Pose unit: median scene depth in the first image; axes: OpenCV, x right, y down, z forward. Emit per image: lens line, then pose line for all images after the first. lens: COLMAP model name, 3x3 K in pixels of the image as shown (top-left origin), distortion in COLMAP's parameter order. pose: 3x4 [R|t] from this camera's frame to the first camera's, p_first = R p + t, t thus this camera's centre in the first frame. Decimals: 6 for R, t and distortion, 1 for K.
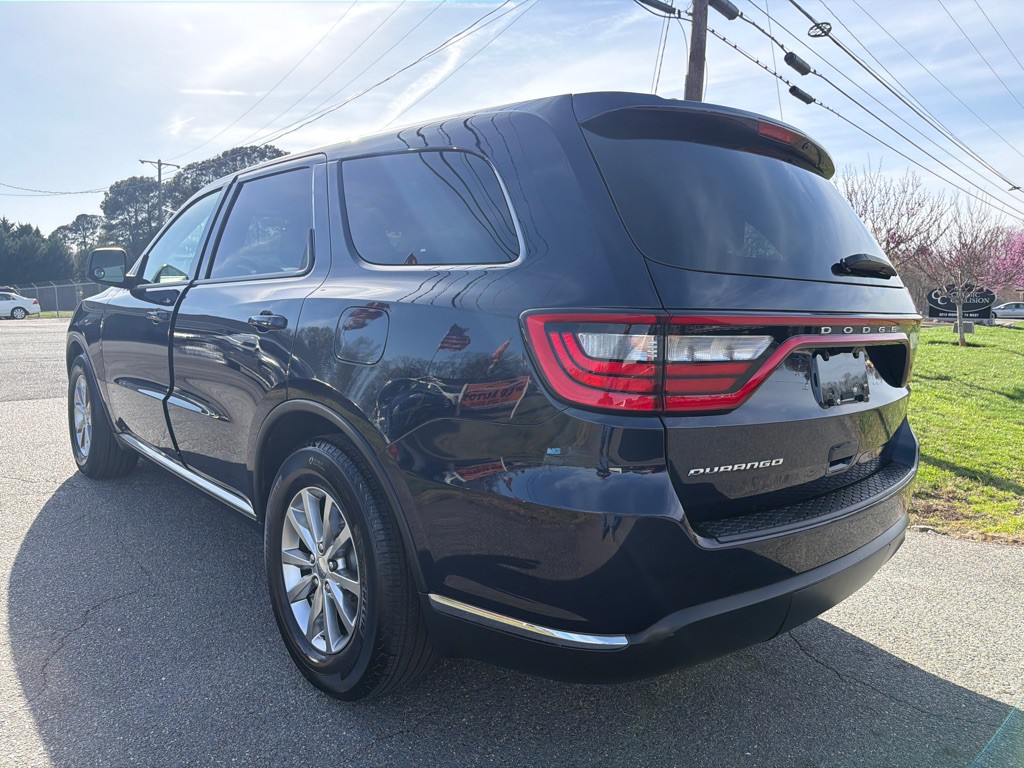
lens RADIAL K [[759.8, 0, 514.3], [0, 759.8, 381.5], [0, 0, 1]] dist [0.007816, -0.003232]
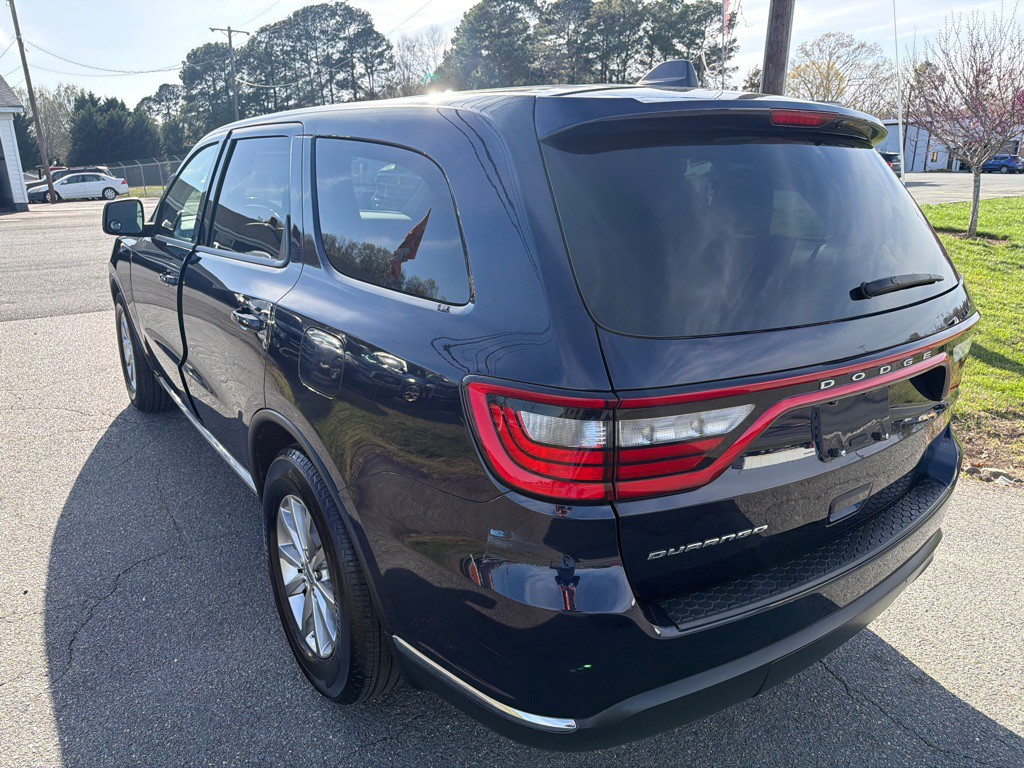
lens RADIAL K [[759.8, 0, 509.3], [0, 759.8, 384.8], [0, 0, 1]] dist [0.007816, -0.003232]
pose [[0.993035, 0.011515, -0.117253, 0.114598], [0.010030, 0.983337, 0.181515, -0.166835], [0.117389, -0.181427, 0.976373, 0.090267]]
